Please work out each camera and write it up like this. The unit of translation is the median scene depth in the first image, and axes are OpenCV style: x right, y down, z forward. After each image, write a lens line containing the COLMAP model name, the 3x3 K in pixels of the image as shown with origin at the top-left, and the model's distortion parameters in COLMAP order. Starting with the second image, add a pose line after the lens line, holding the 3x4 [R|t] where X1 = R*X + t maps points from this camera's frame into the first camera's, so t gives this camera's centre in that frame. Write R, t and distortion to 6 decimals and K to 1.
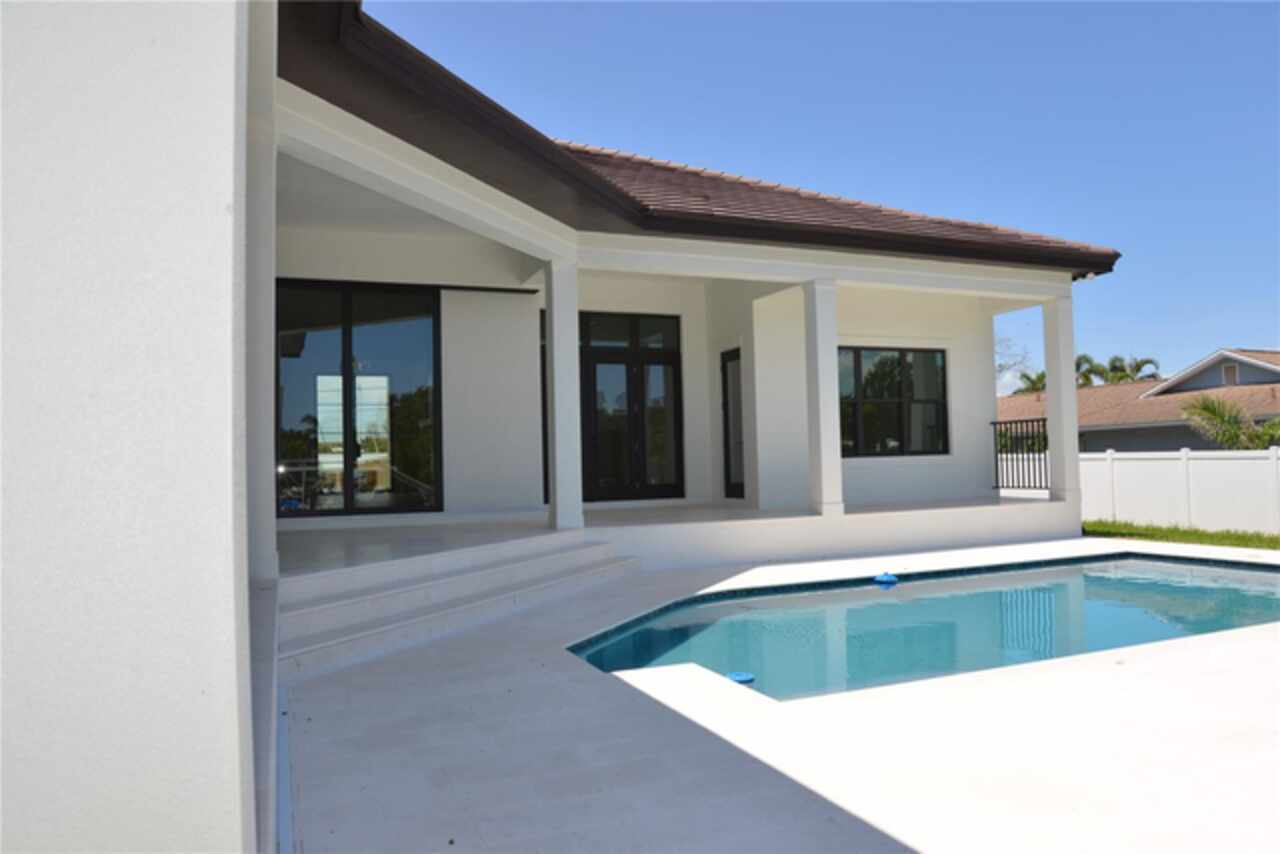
lens RADIAL K [[866.7, 0, 640.0], [0, 866.7, 427.0], [0, 0, 1]] dist [-0.036627, 0.002969]
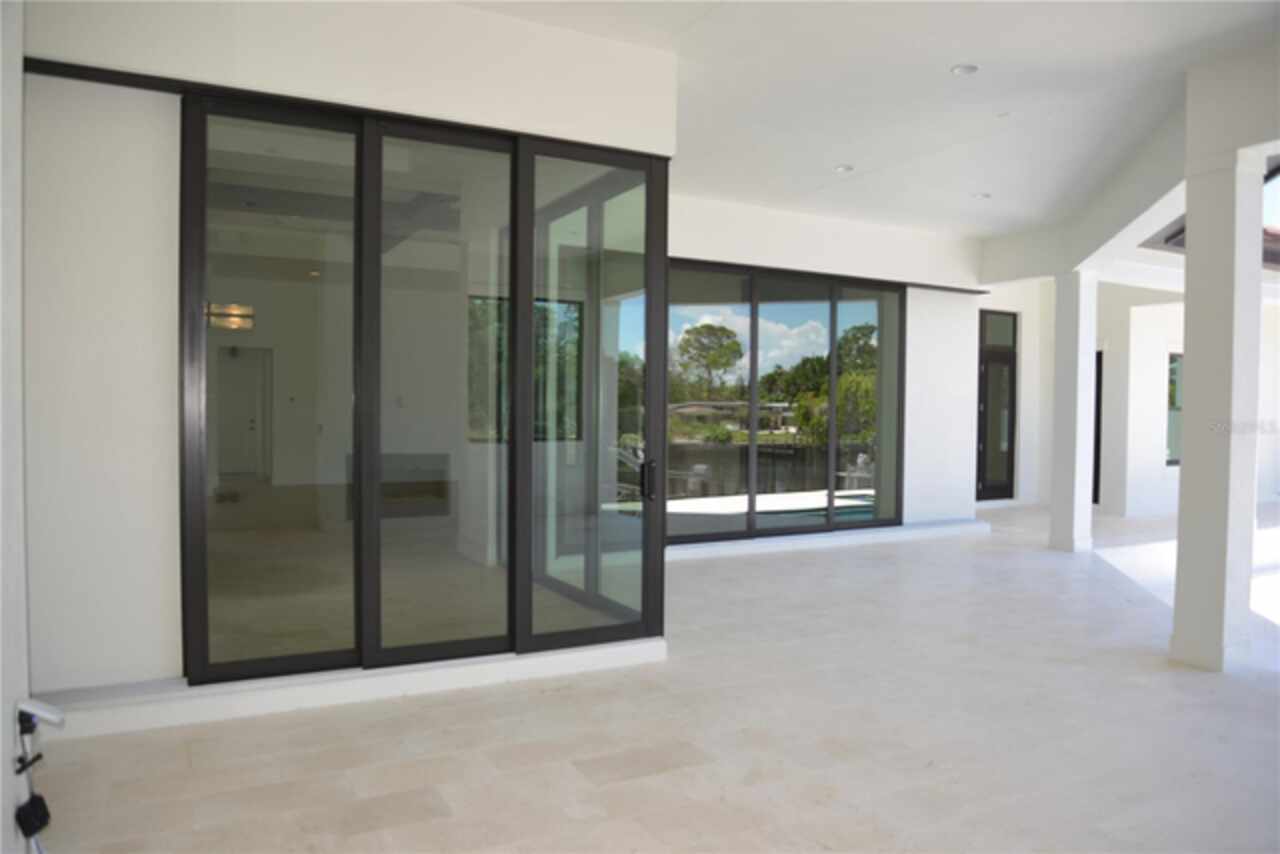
lens RADIAL K [[866.7, 0, 640.0], [0, 866.7, 427.0], [0, 0, 1]] dist [-0.036627, 0.002969]
pose [[0.994459, 0.037110, 0.098354, -0.520307], [-0.043820, 0.996793, 0.066965, -0.050628], [-0.095554, -0.070903, 0.992896, 0.078793]]
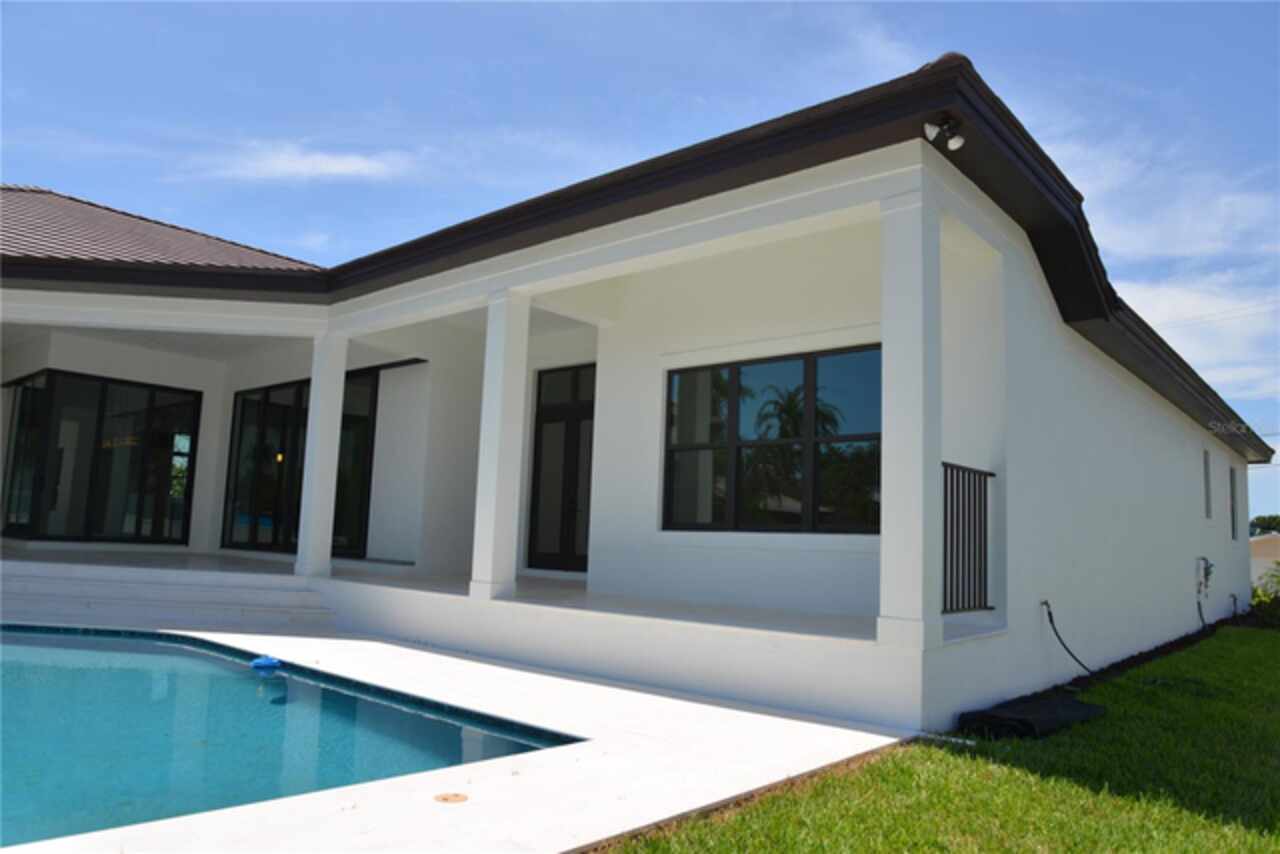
lens RADIAL K [[866.7, 0, 640.0], [0, 866.7, 427.0], [0, 0, 1]] dist [-0.036627, 0.002969]
pose [[0.440676, -0.068258, -0.895067, 0.960510], [-0.019049, 0.996169, -0.085346, 0.015137], [0.897464, 0.054660, 0.437688, 0.785719]]
